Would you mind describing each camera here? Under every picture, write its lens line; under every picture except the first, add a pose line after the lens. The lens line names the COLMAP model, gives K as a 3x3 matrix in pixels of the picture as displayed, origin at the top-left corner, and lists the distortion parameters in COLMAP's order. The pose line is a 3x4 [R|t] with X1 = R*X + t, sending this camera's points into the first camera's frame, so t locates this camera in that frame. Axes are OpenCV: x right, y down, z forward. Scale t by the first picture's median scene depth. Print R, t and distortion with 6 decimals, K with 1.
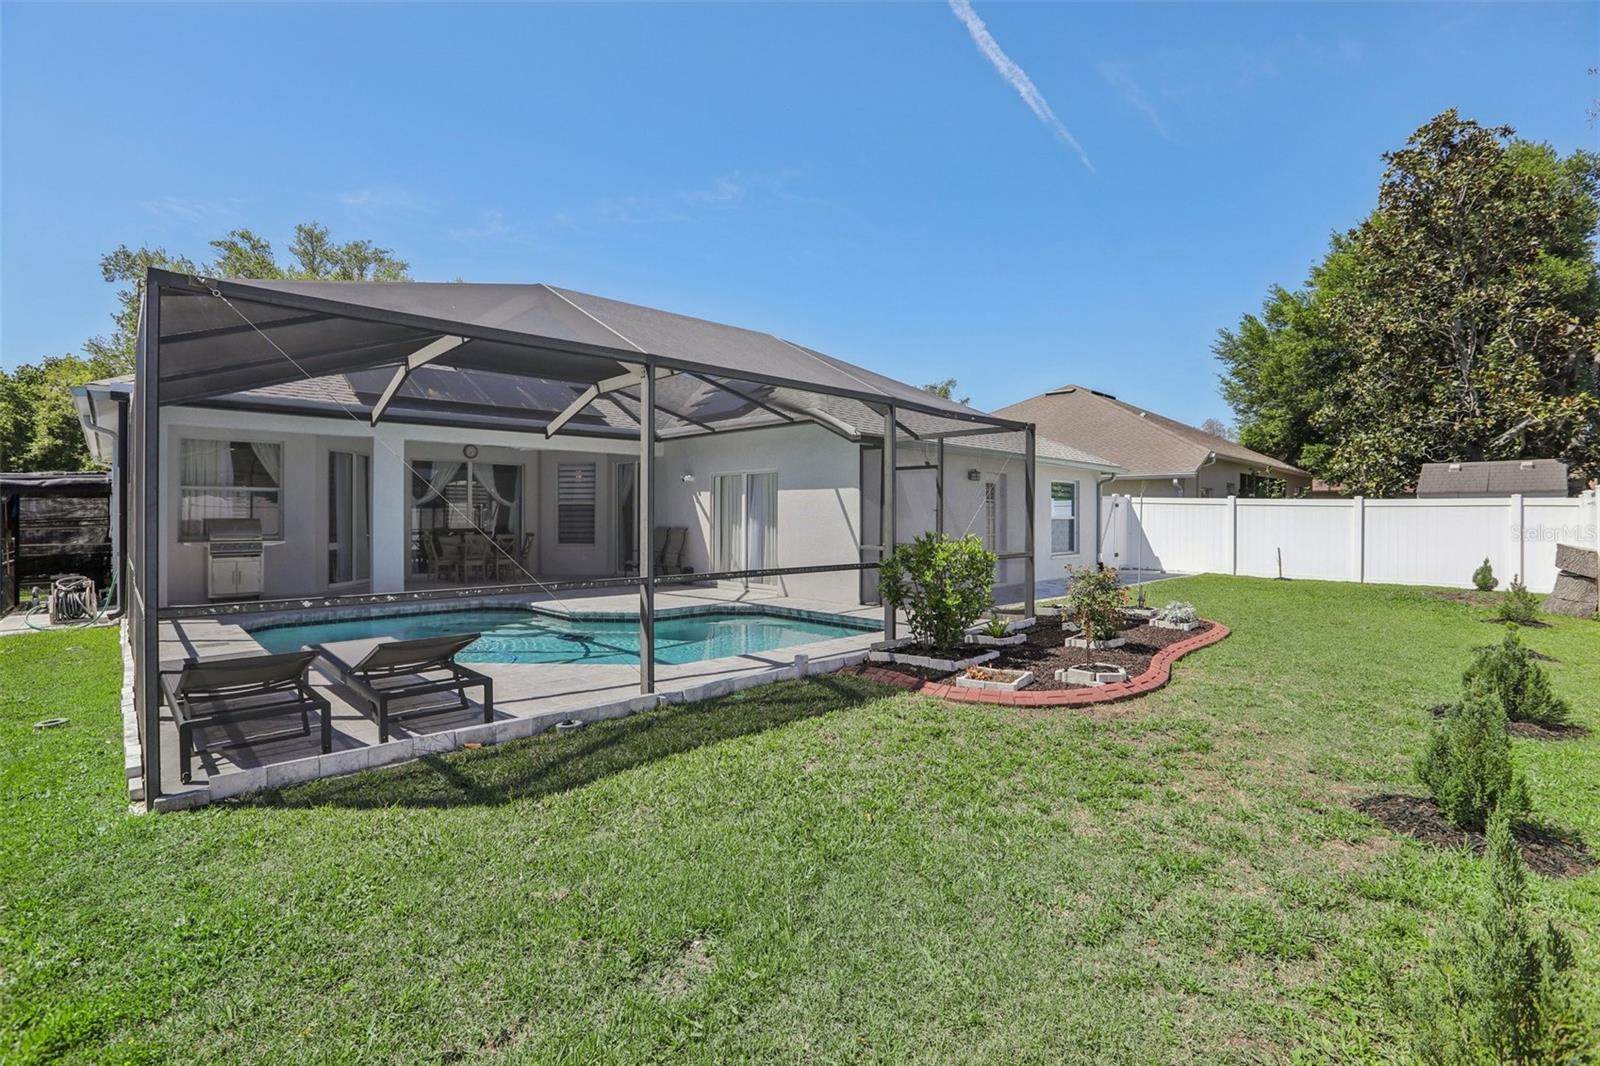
lens RADIAL K [[725.4, 0, 801.4], [0, 725.4, 522.5], [0, 0, 1]] dist [-0.066606, 0.019945]
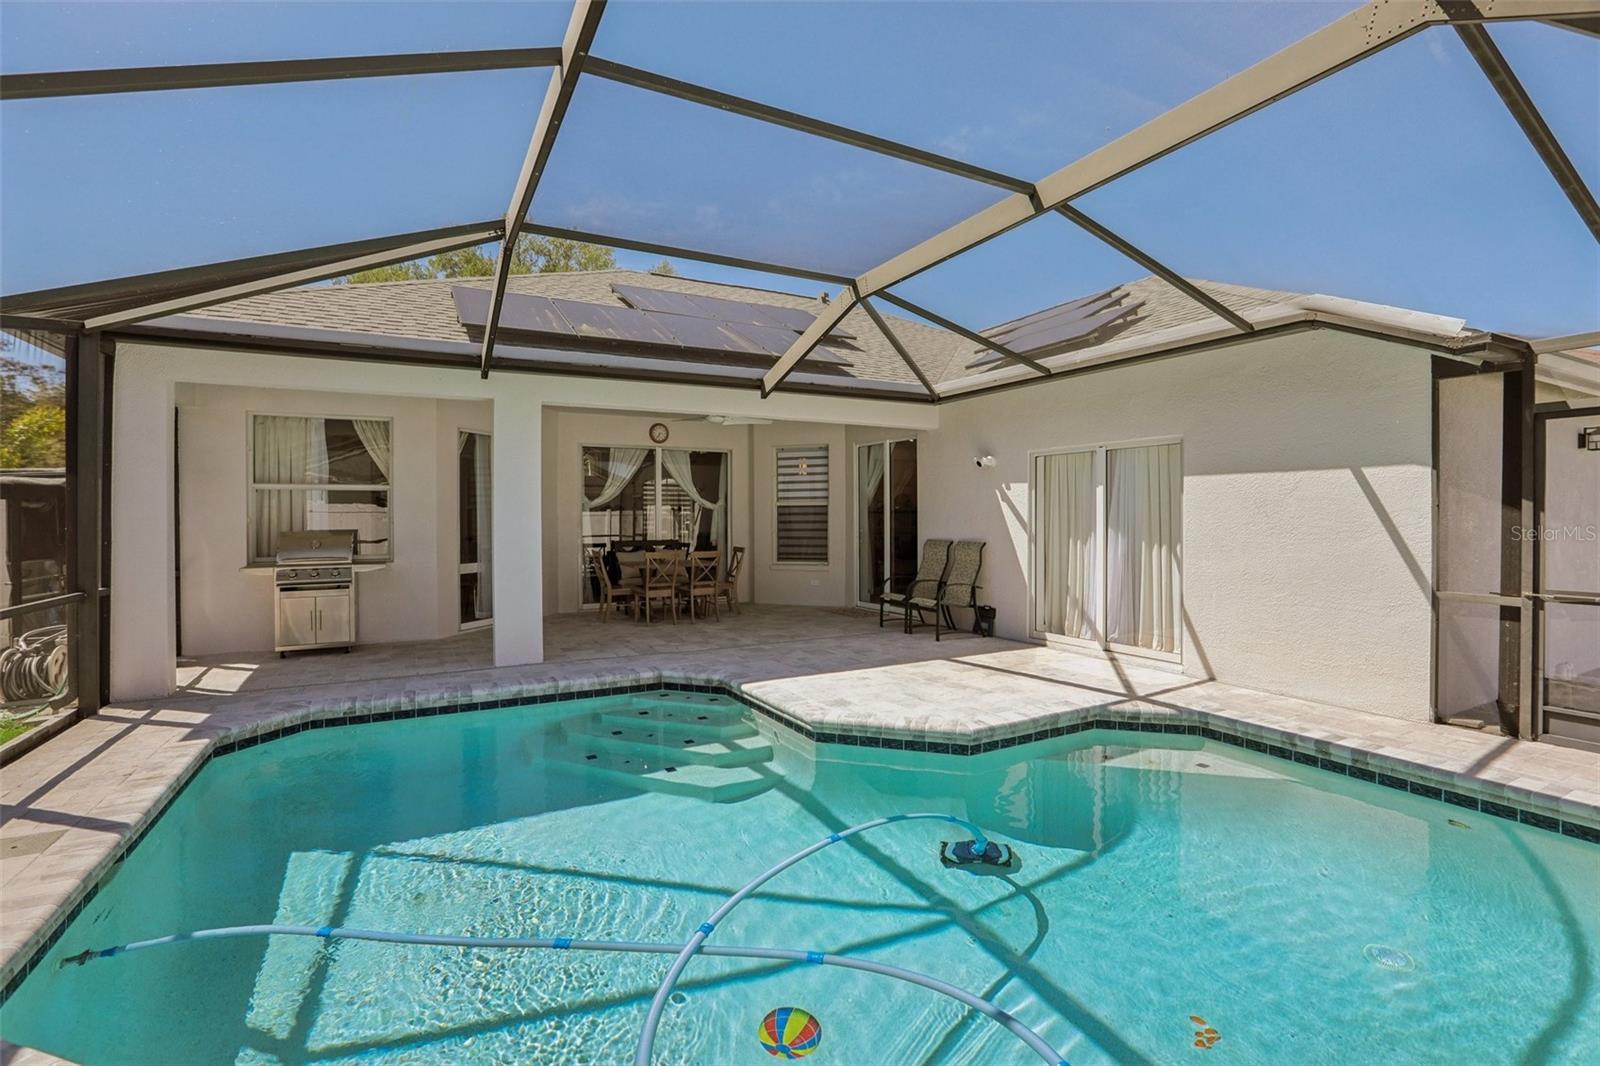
lens RADIAL K [[725.4, 0, 801.4], [0, 725.4, 522.5], [0, 0, 1]] dist [-0.066606, 0.019945]
pose [[0.961969, -0.003046, -0.273143, -0.152901], [0.003097, 0.999995, -0.000246, -0.010830], [0.273142, -0.000609, 0.961973, 0.410213]]
